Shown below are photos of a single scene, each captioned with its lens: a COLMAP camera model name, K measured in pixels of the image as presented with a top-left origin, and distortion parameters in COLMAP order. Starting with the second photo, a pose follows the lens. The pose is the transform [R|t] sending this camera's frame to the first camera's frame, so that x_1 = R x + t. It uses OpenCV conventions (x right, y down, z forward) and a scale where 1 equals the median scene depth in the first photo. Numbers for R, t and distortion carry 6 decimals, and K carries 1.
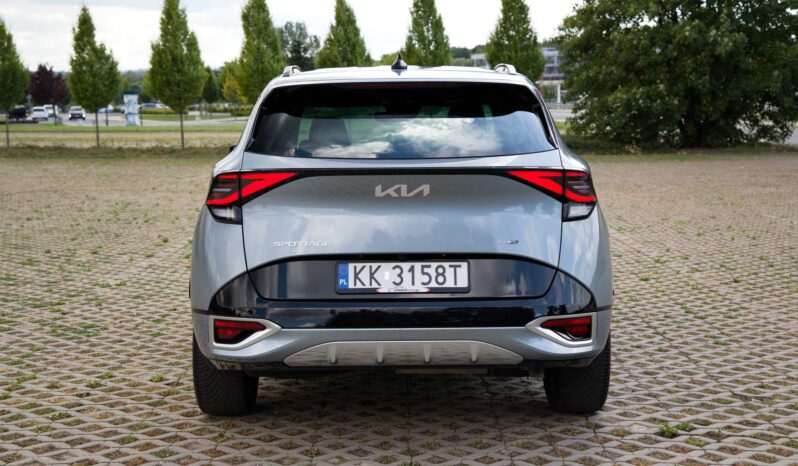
lens RADIAL K [[1143.3, 0, 392.9], [0, 1143.3, 235.4], [0, 0, 1]] dist [0.244925, 0.000000]
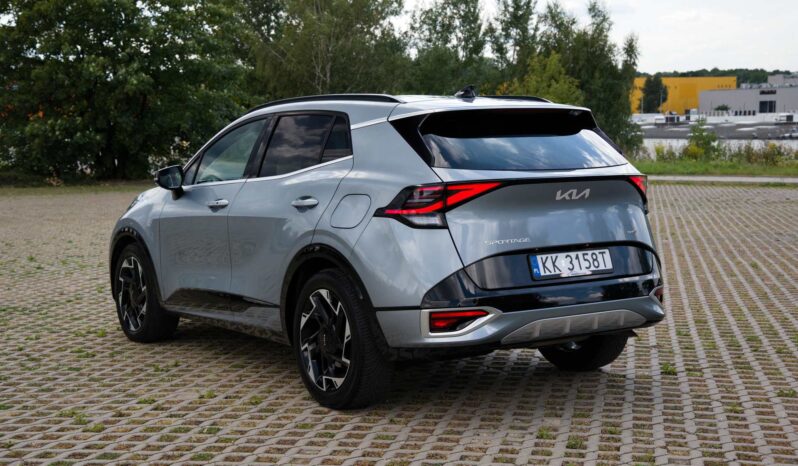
lens RADIAL K [[1143.3, 0, 395.3], [0, 1143.3, 231.0], [0, 0, 1]] dist [0.244925, 0.000000]
pose [[0.829368, -0.047802, 0.556654, -0.822374], [0.066554, 0.997692, -0.013484, 0.004662], [-0.554725, 0.048231, 0.830635, 0.063148]]
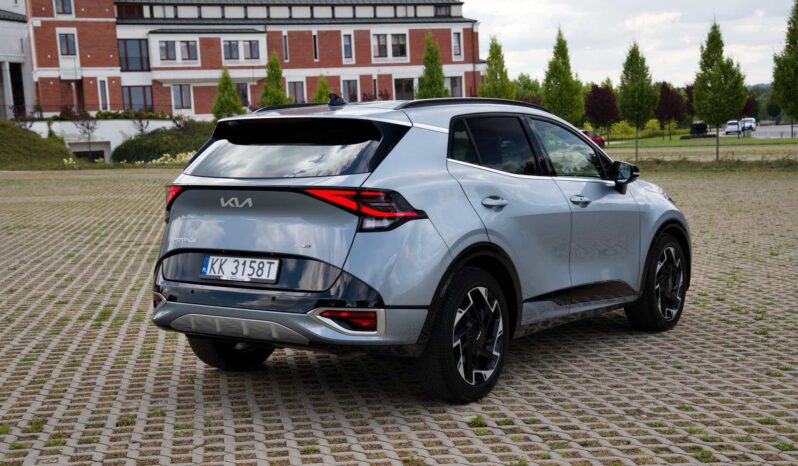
lens RADIAL K [[1143.3, 0, 393.4], [0, 1143.3, 236.2], [0, 0, 1]] dist [0.244925, 0.000000]
pose [[0.817630, 0.045491, -0.573944, 0.871817], [-0.051033, 0.998676, 0.006455, -0.017499], [0.573478, 0.024012, 0.818869, 0.032419]]
